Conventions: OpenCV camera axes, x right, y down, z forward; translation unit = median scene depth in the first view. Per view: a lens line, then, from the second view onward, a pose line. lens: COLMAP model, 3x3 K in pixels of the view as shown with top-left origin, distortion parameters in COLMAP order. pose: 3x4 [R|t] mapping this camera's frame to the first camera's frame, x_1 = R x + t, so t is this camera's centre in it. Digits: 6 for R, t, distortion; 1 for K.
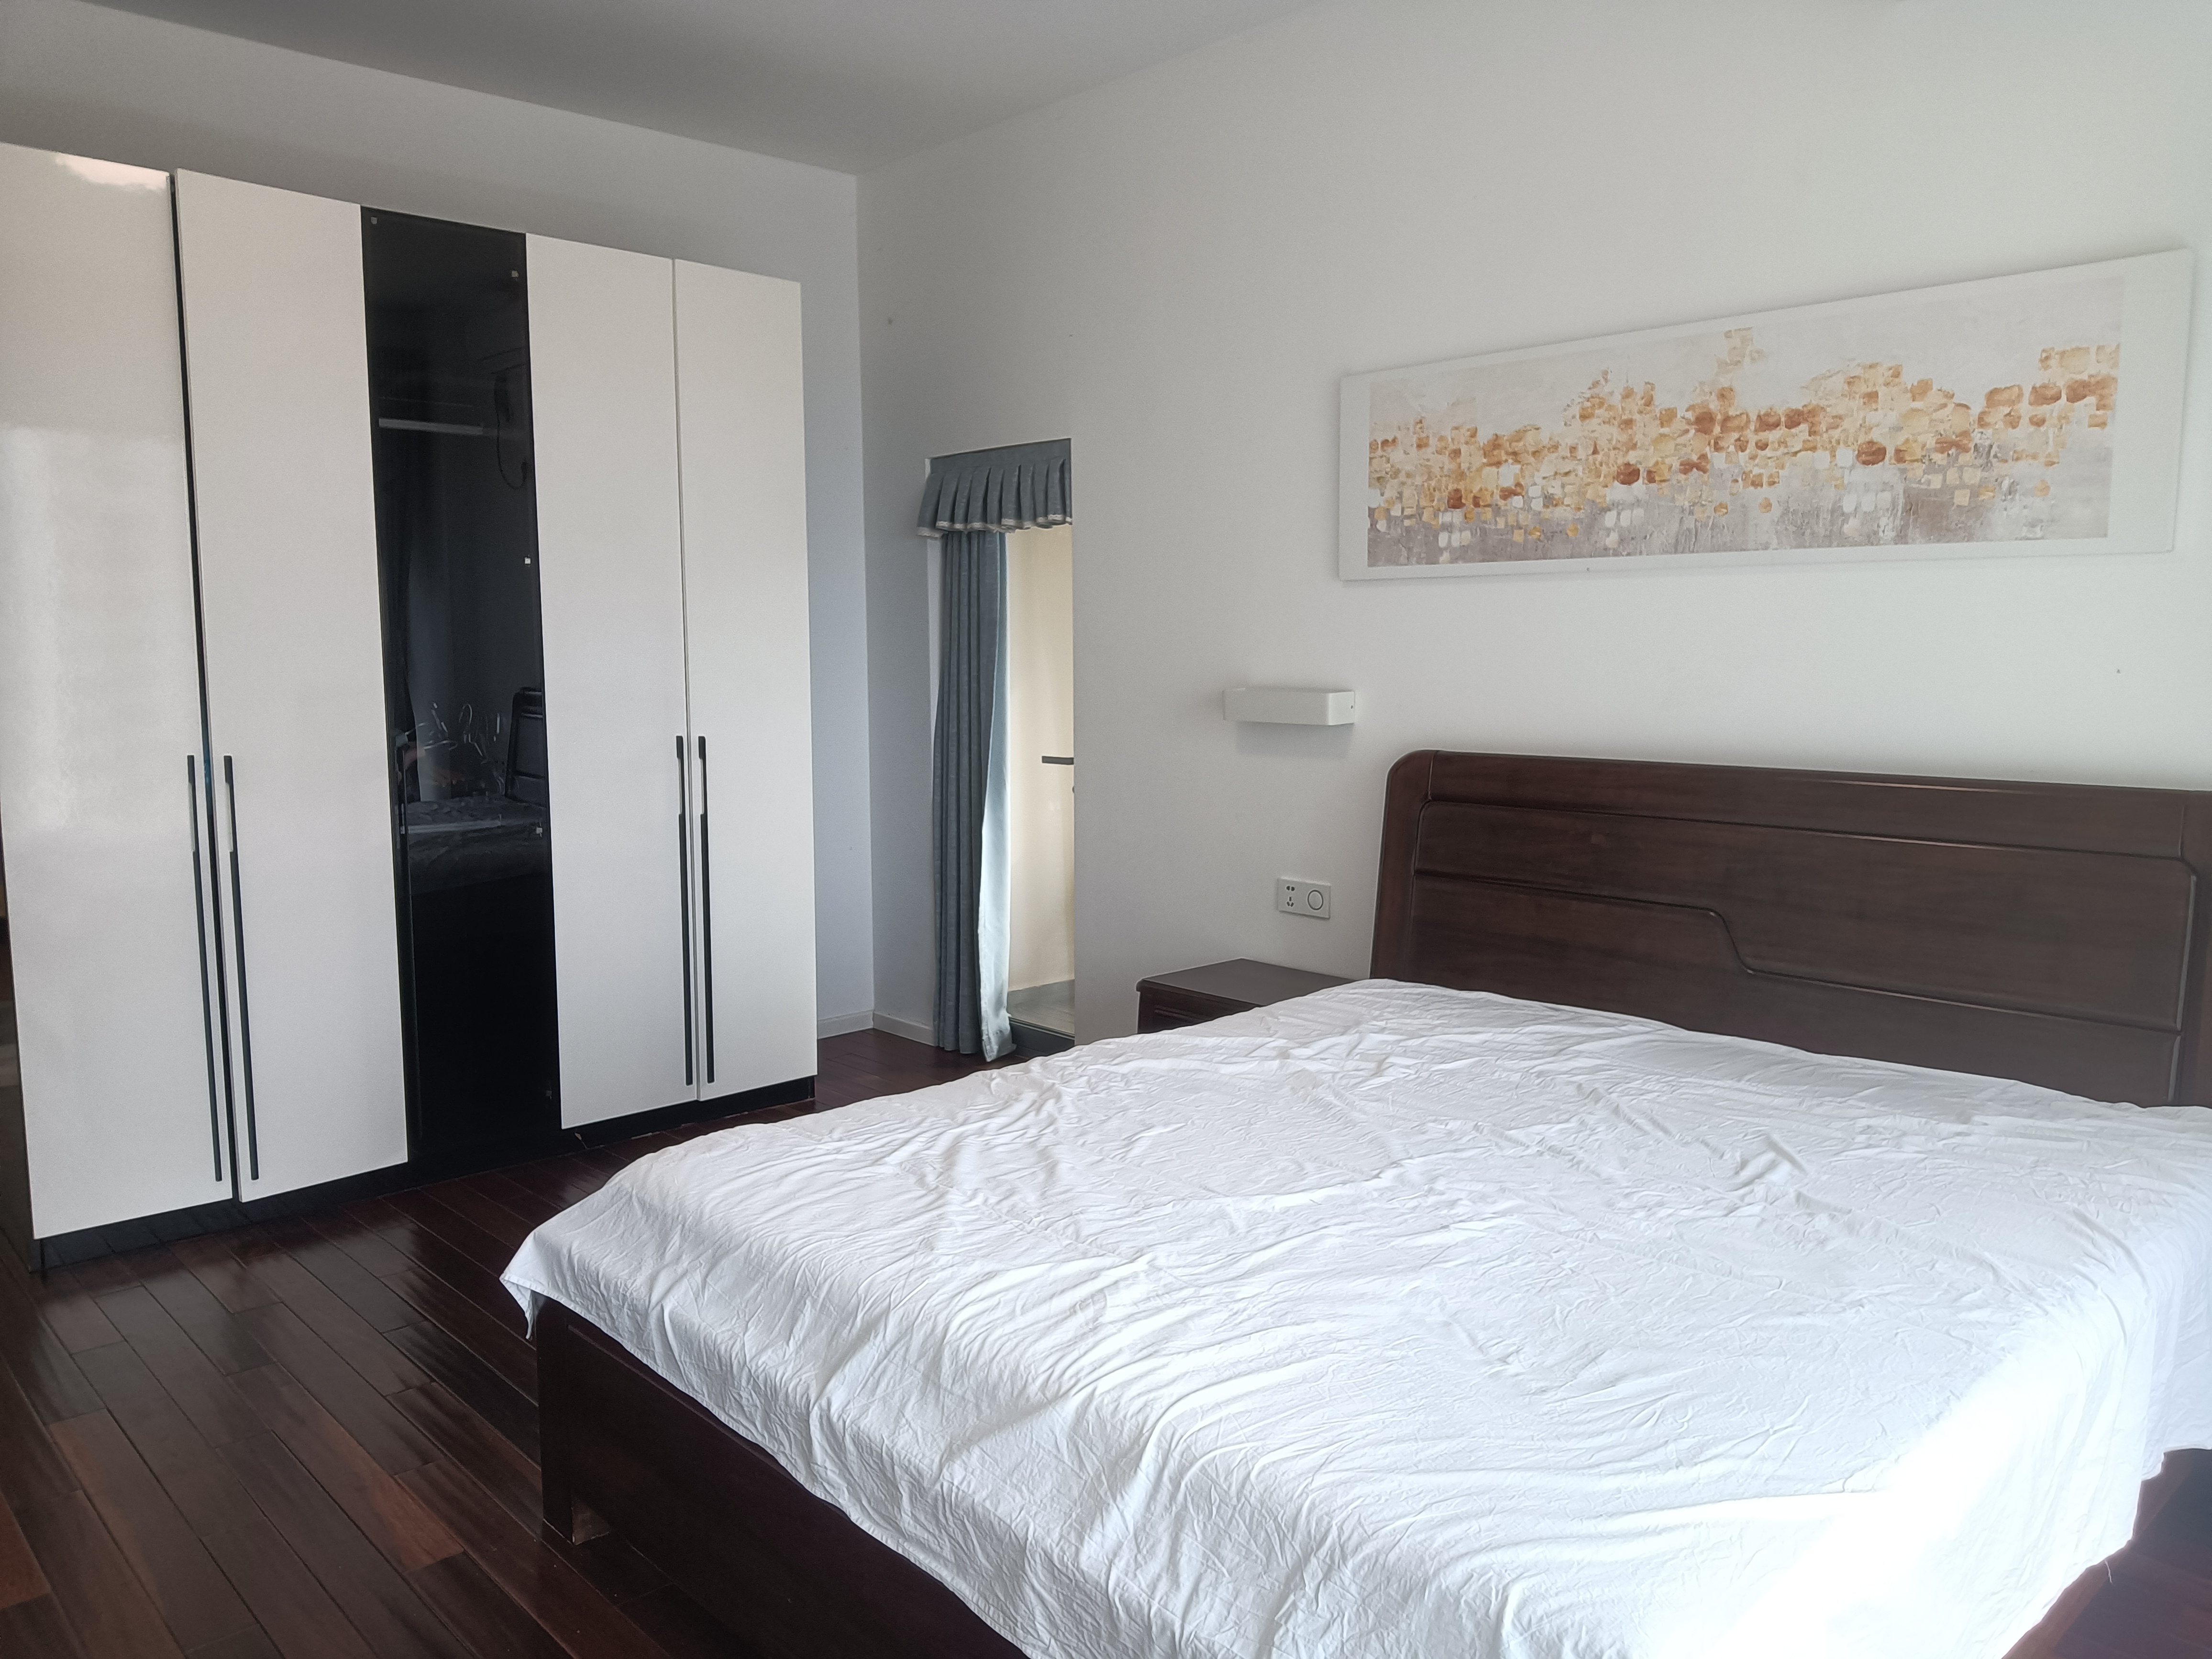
lens RADIAL K [[1628.4, 0, 1098.8], [0, 1628.4, 821.7], [0, 0, 1]] dist [0.054525, -0.033537]
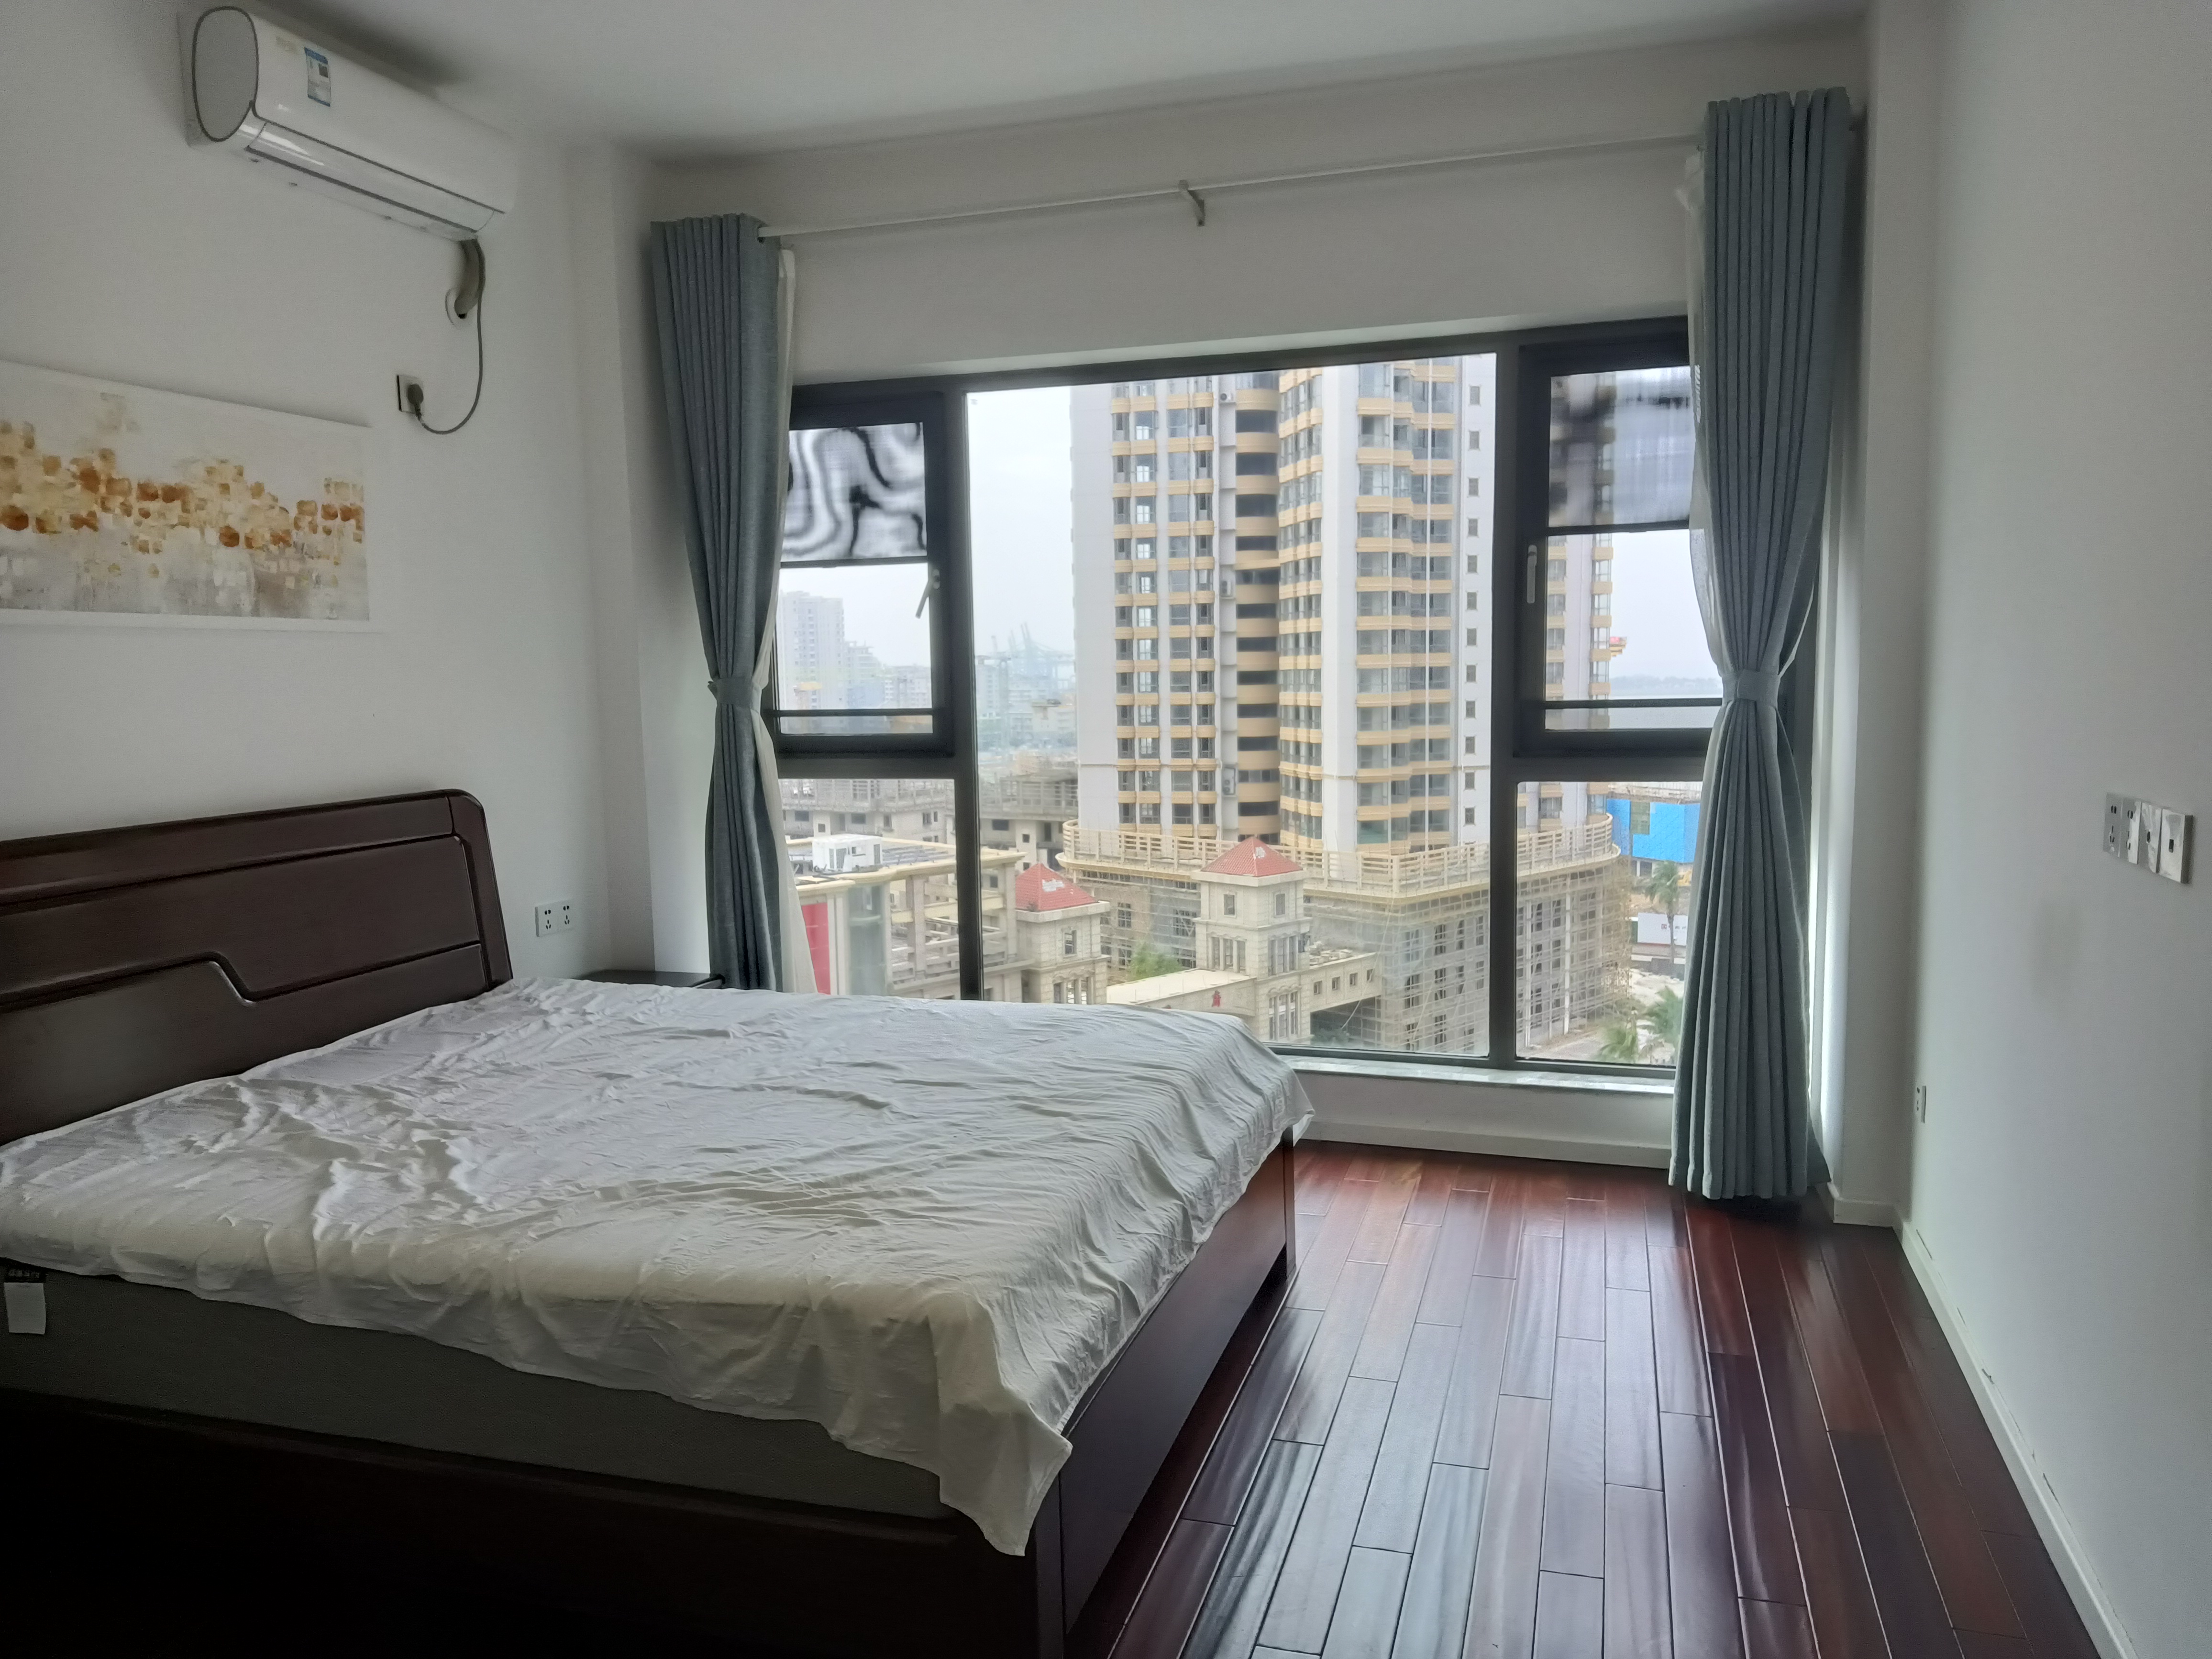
lens RADIAL K [[1628.4, 0, 1105.0], [0, 1628.4, 837.6], [0, 0, 1]] dist [0.054525, -0.033537]
pose [[-0.480889, -0.088061, 0.872348, -0.839600], [0.114048, 0.980208, 0.161820, -0.130528], [-0.869332, 0.177307, -0.461328, 1.013926]]
